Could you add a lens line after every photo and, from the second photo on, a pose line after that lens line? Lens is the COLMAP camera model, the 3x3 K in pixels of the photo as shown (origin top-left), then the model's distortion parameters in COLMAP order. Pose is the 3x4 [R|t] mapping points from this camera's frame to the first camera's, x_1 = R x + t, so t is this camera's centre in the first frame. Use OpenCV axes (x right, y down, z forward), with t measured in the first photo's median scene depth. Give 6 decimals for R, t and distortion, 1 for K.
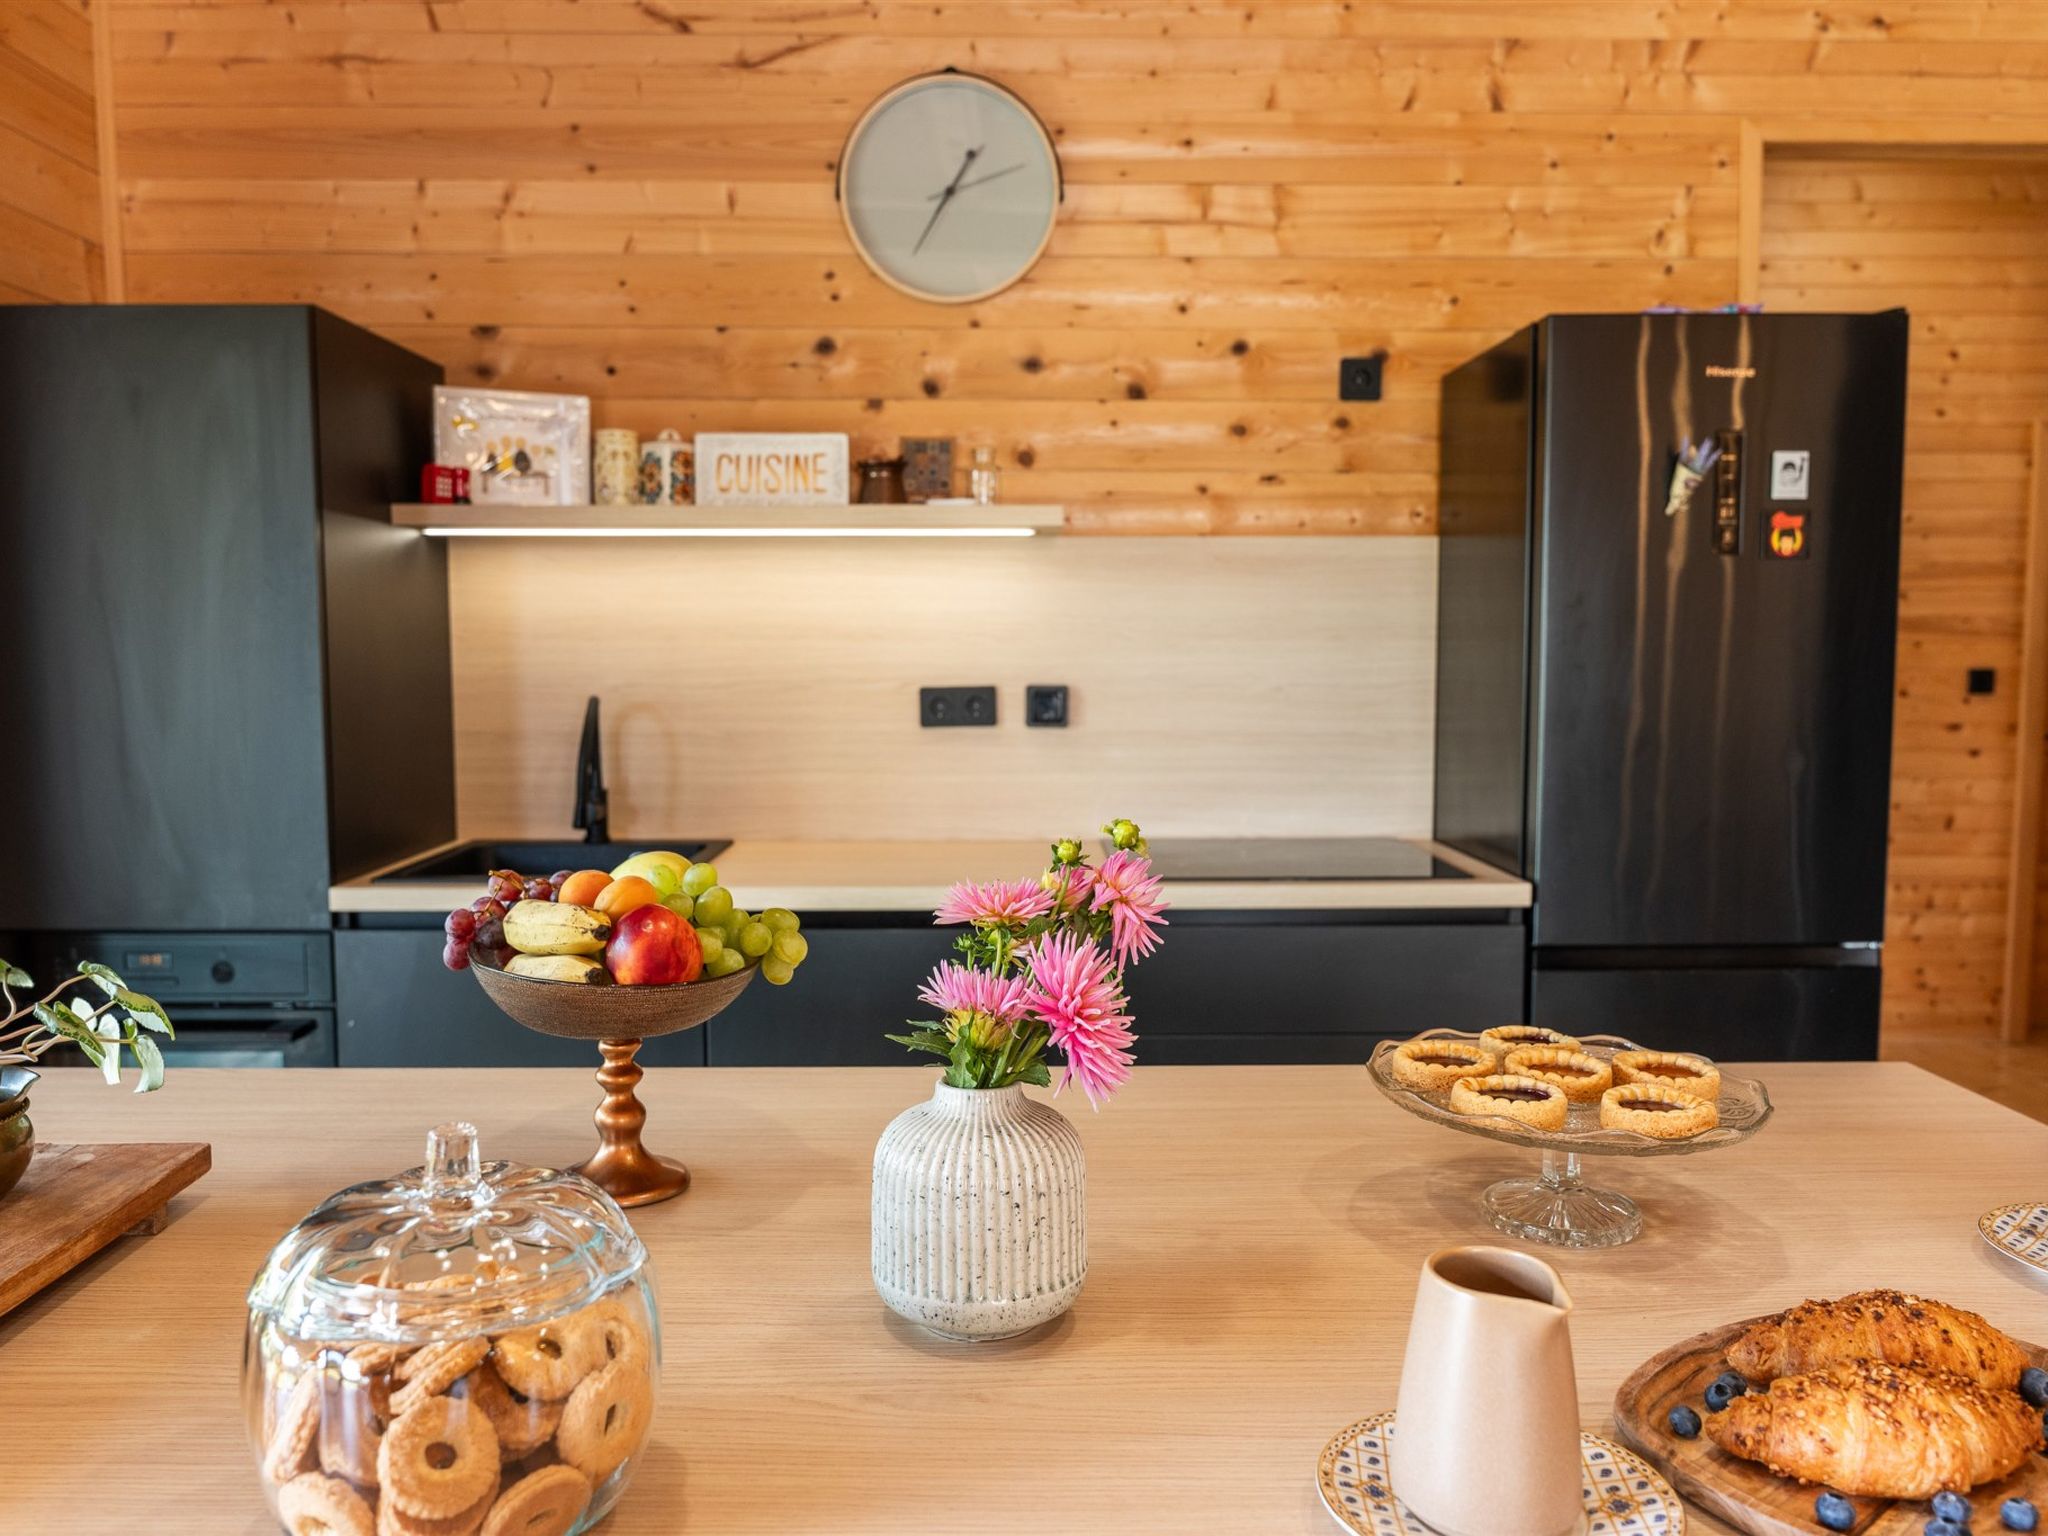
lens RADIAL K [[1551.3, 0, 1024.0], [0, 1551.3, 768.0], [0, 0, 1]] dist [-0.001970, -0.004674]
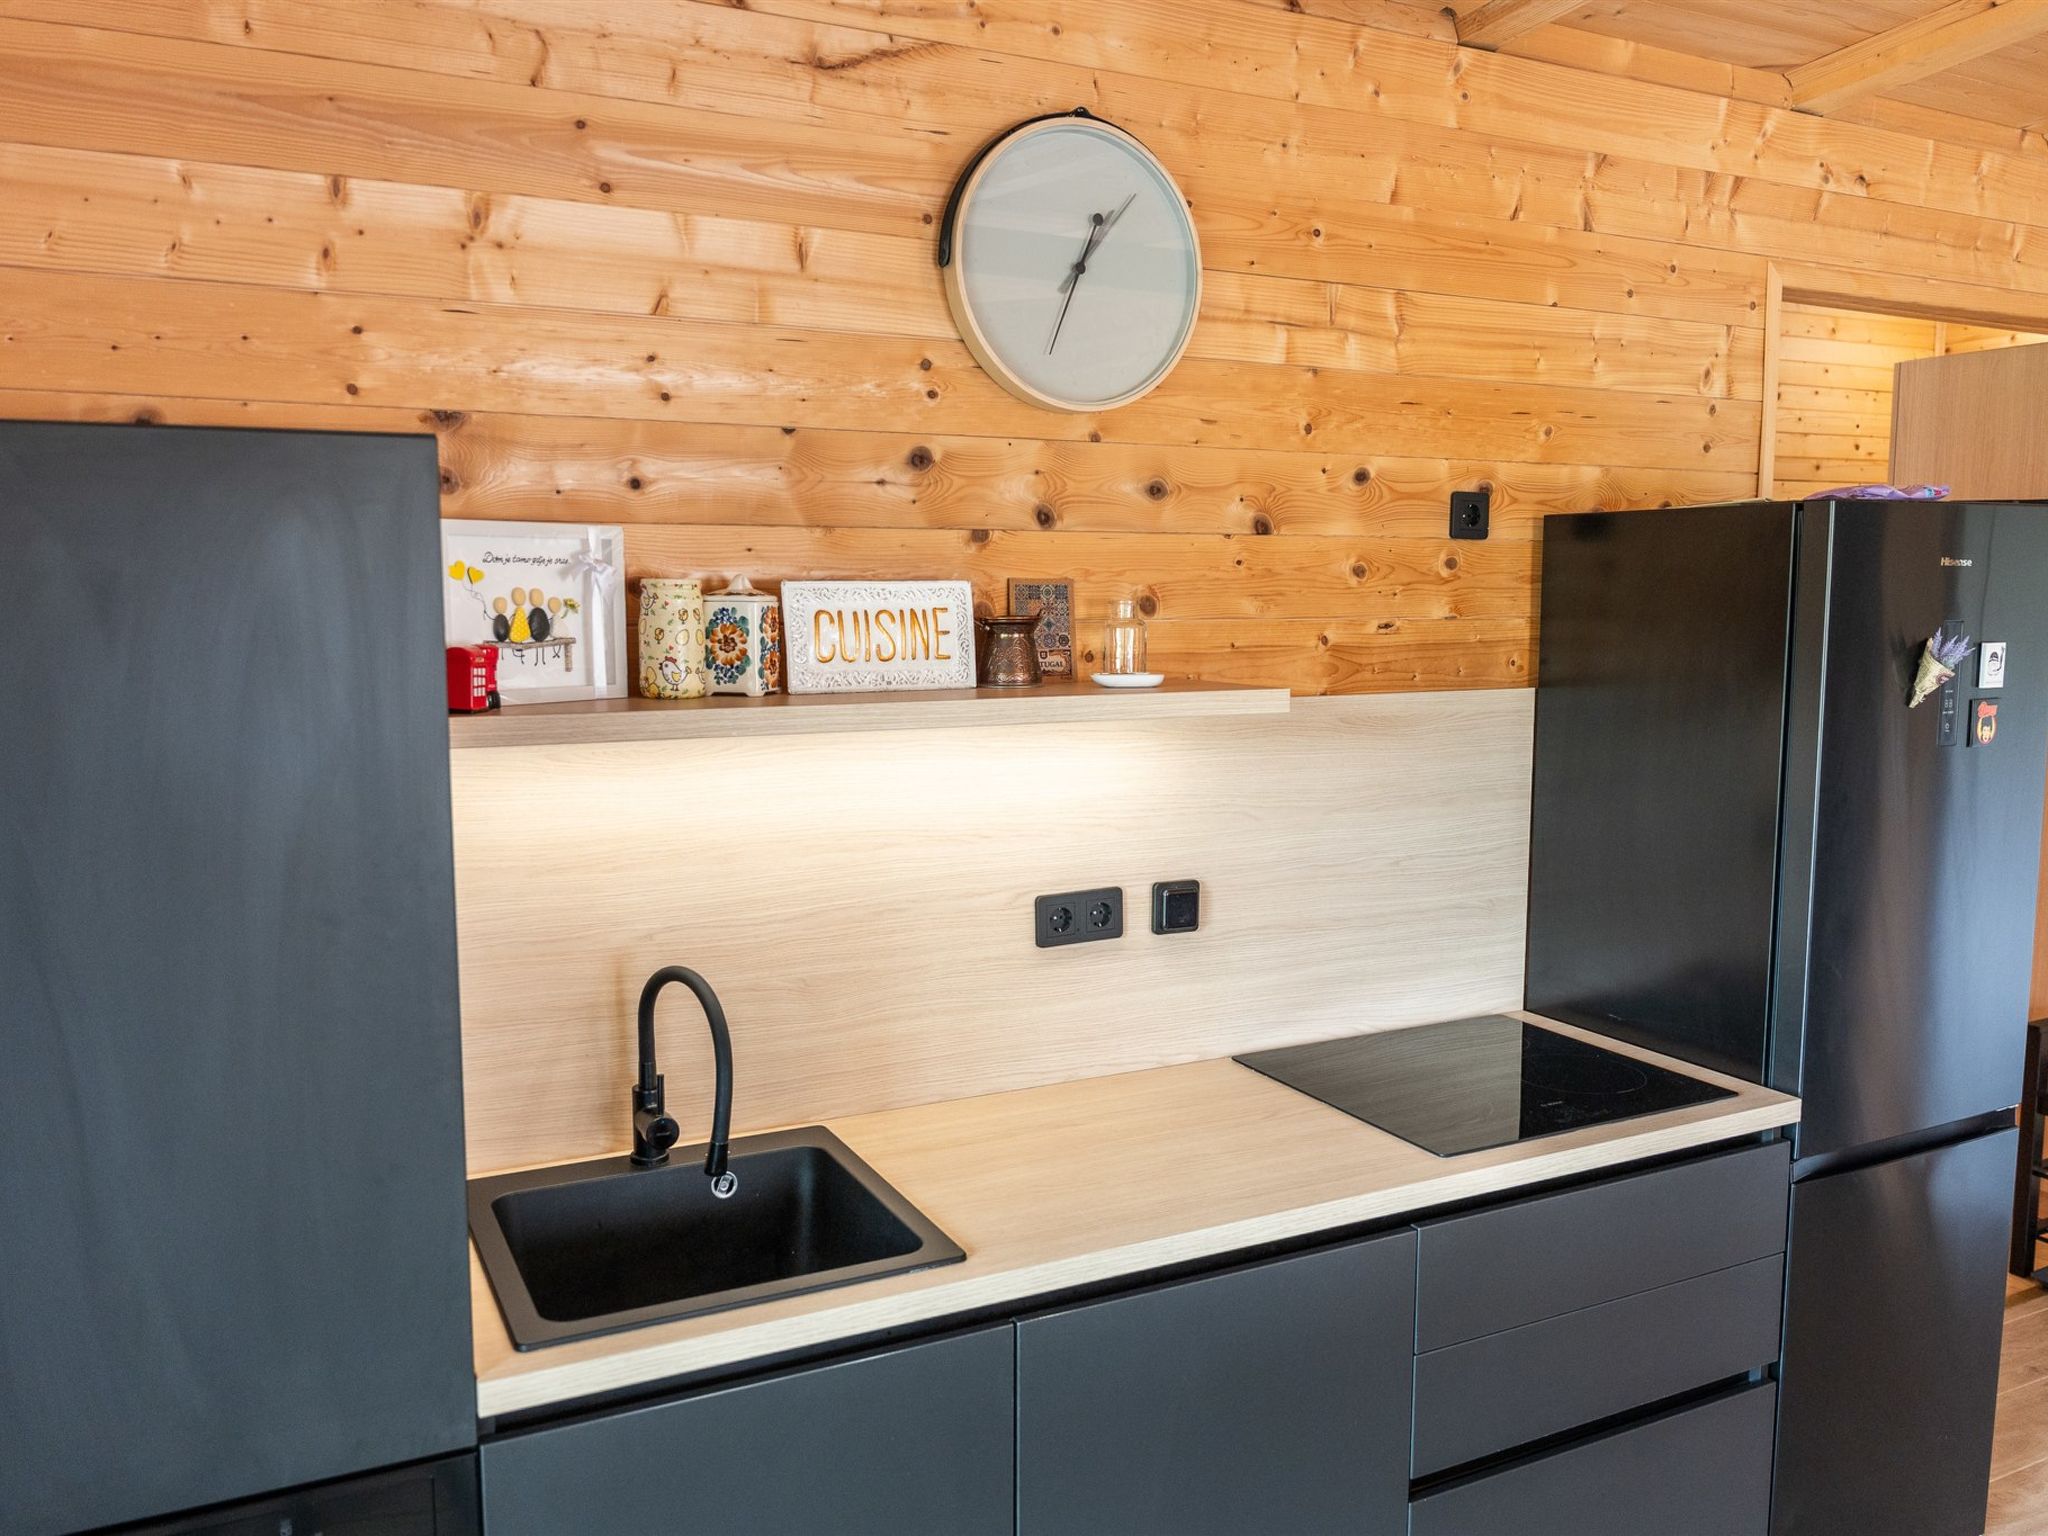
lens RADIAL K [[1593.4, 0, 1024.0], [0, 1593.4, 768.0], [0, 0, 1]] dist [-0.002612, -0.006595]
pose [[0.899262, -0.048867, 0.434672, -0.426991], [0.035336, 0.998608, 0.039163, -0.151584], [-0.435980, -0.019858, 0.899737, 0.283131]]
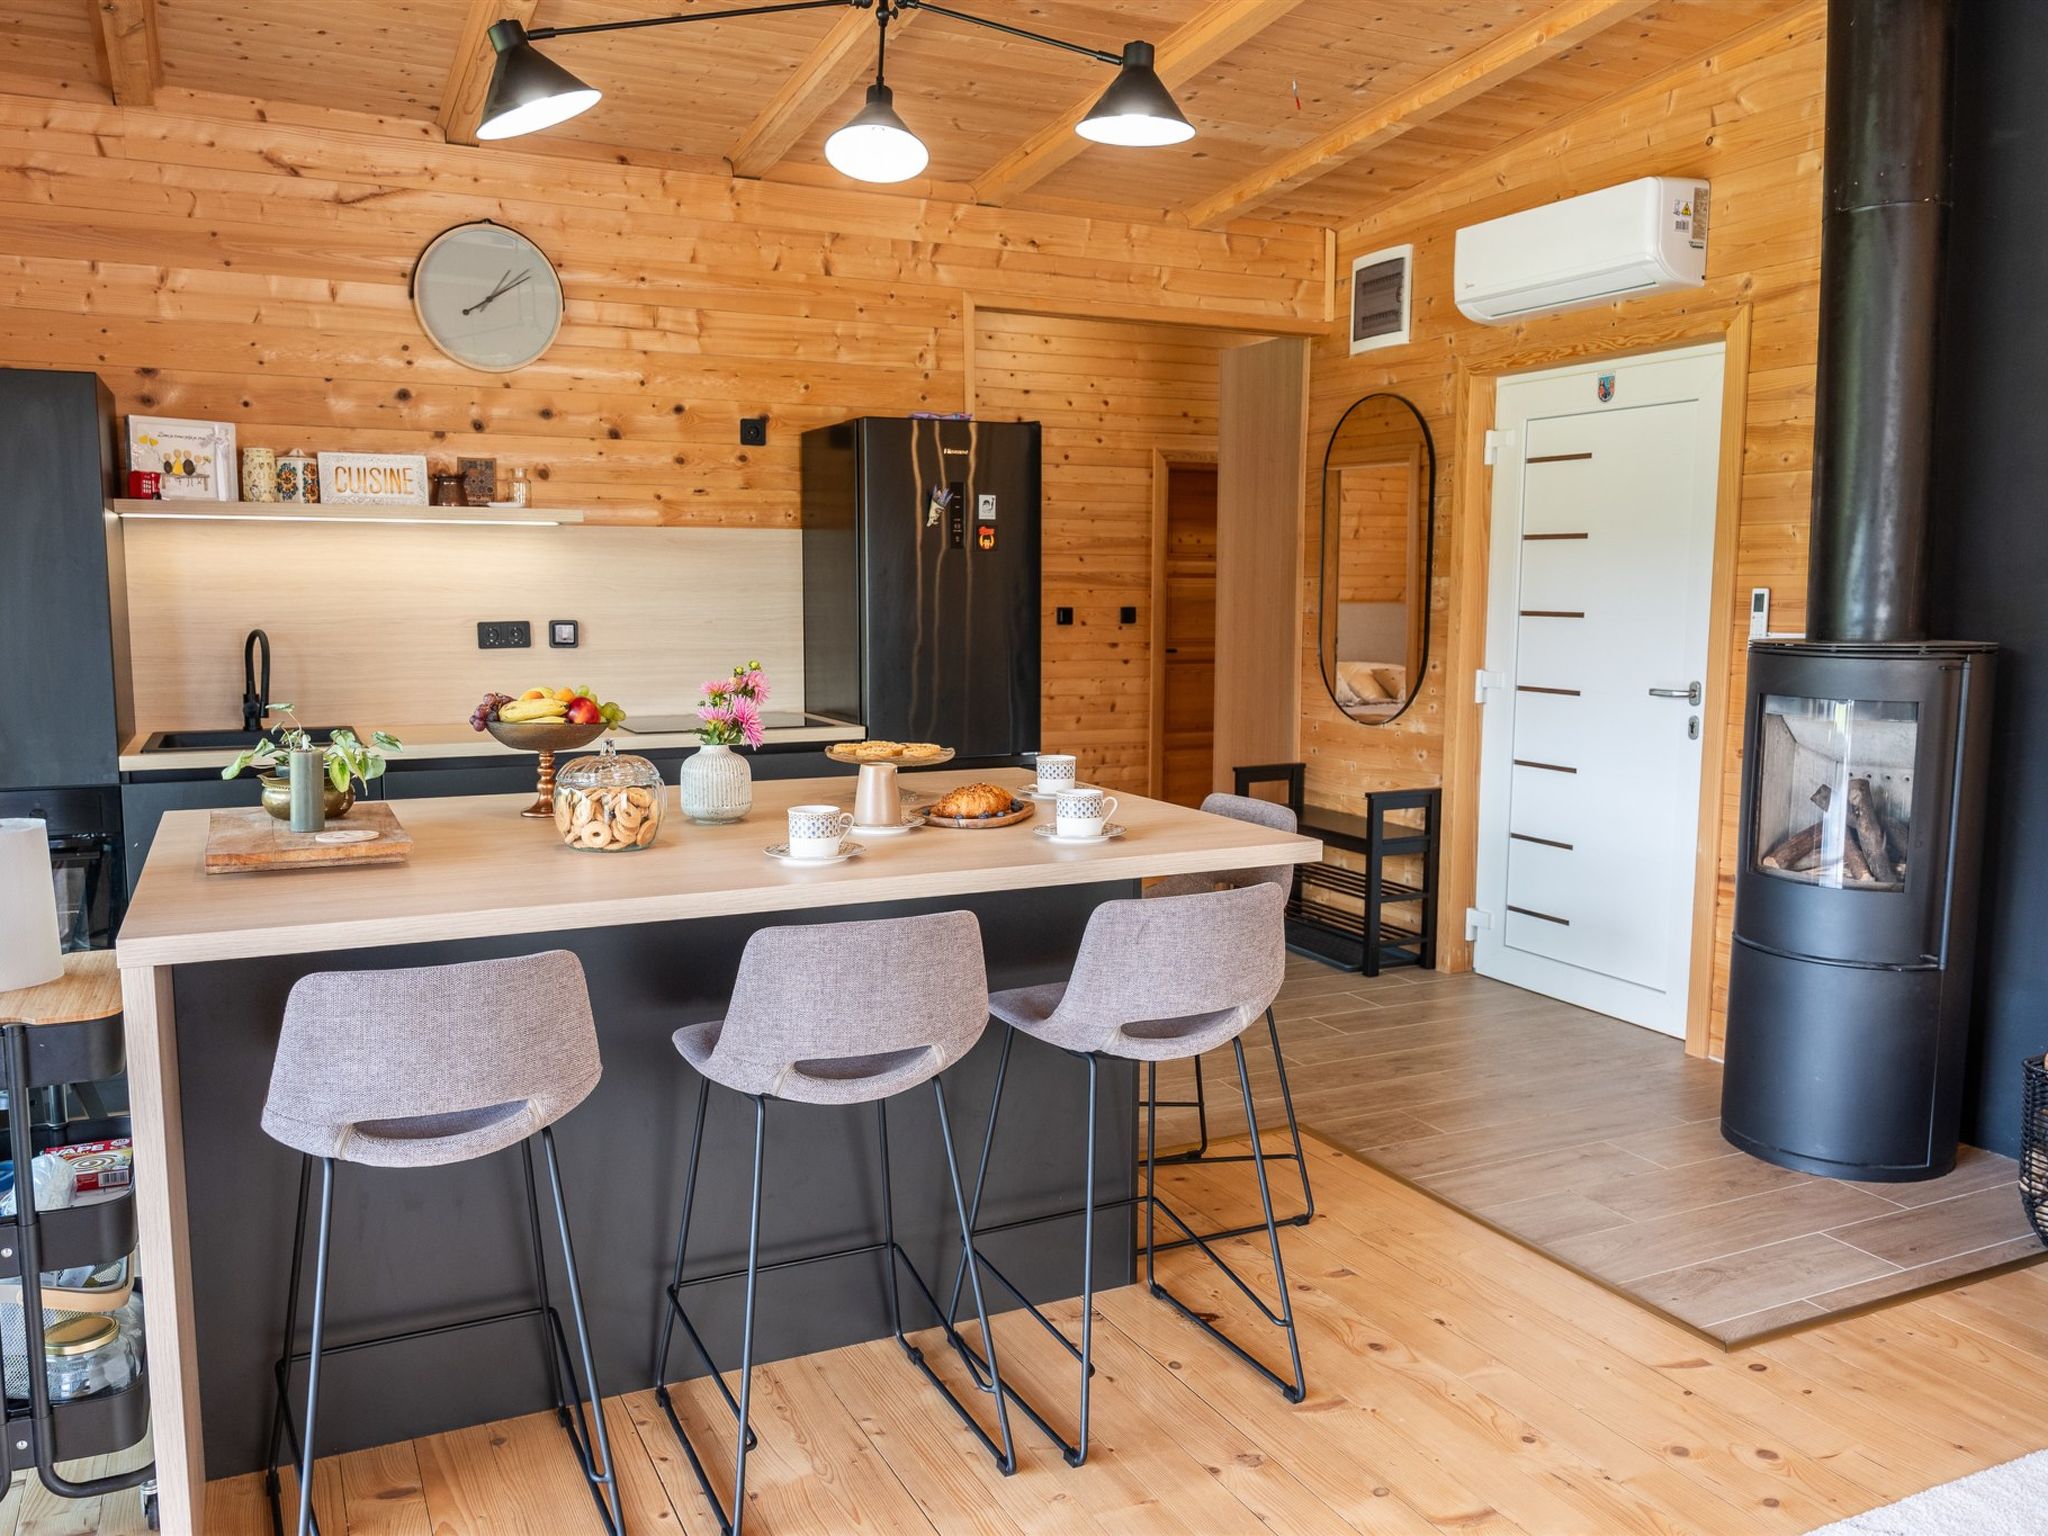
lens RADIAL K [[1569.6, 0, 1024.0], [0, 1569.6, 768.0], [0, 0, 1]] dist [0.003100, -0.021650]
pose [[0.906529, -0.045097, 0.419728, -0.238535], [0.028464, 0.998545, 0.045810, 0.036362], [-0.421183, -0.029581, 0.906493, -0.642814]]
